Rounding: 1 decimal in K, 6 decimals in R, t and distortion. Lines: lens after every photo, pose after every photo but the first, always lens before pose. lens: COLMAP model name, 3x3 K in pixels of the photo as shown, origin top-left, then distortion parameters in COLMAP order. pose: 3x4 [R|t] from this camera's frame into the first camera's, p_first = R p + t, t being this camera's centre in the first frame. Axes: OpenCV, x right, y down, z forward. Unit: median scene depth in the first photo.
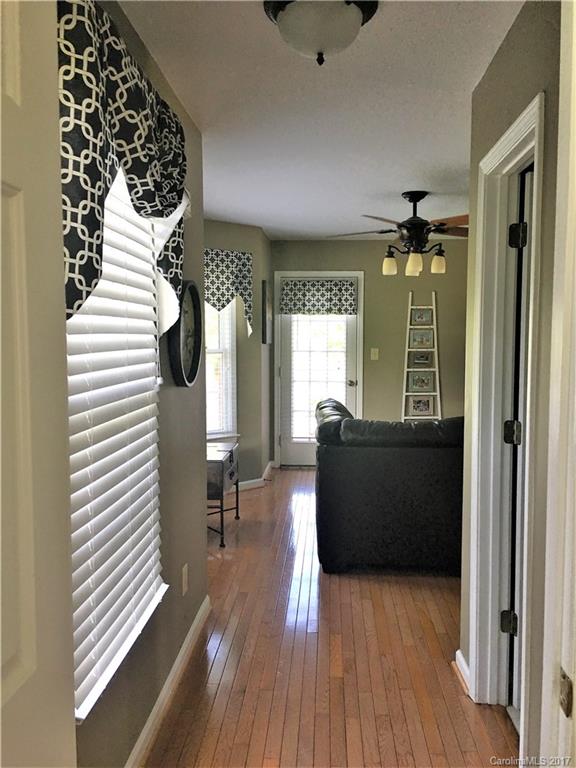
lens RADIAL K [[649.4, 0, 288.6], [0, 649.4, 384.4], [0, 0, 1]] dist [0.058121, -0.078814]
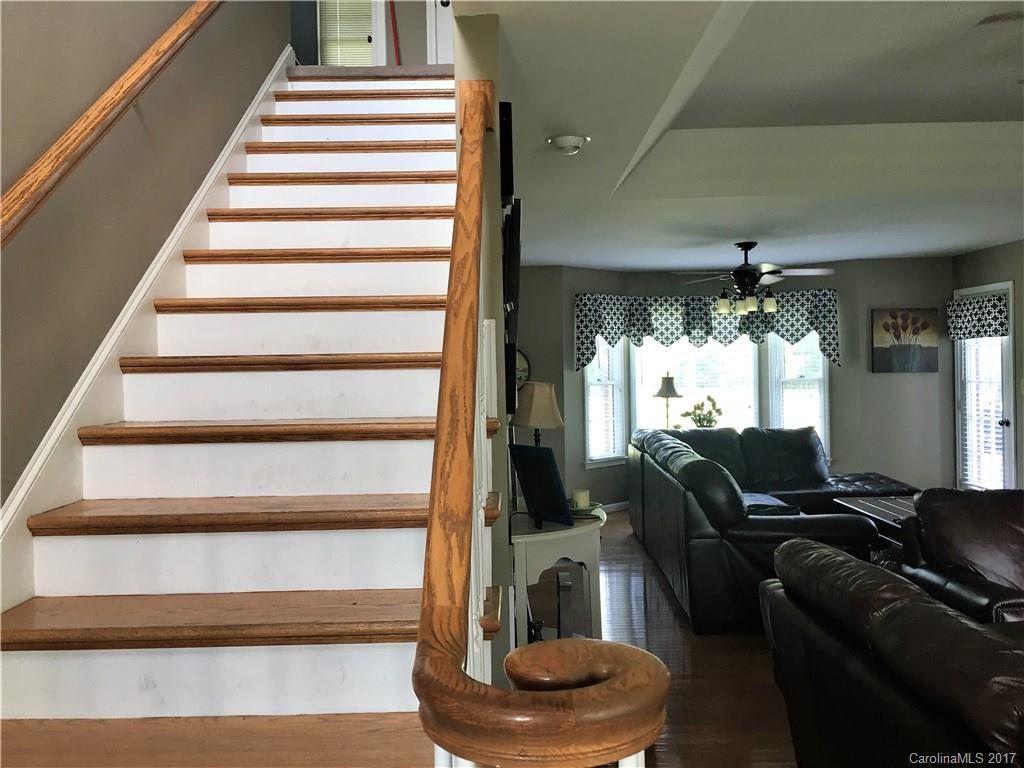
lens RADIAL K [[865.8, 0, 503.1], [0, 865.8, 375.4], [0, 0, 1]] dist [0.058121, -0.078814]
pose [[0.032575, 0.005160, -0.999456, 1.393194], [-0.059508, 0.998223, 0.003214, -0.032901], [0.997696, 0.059371, 0.032824, 0.438791]]
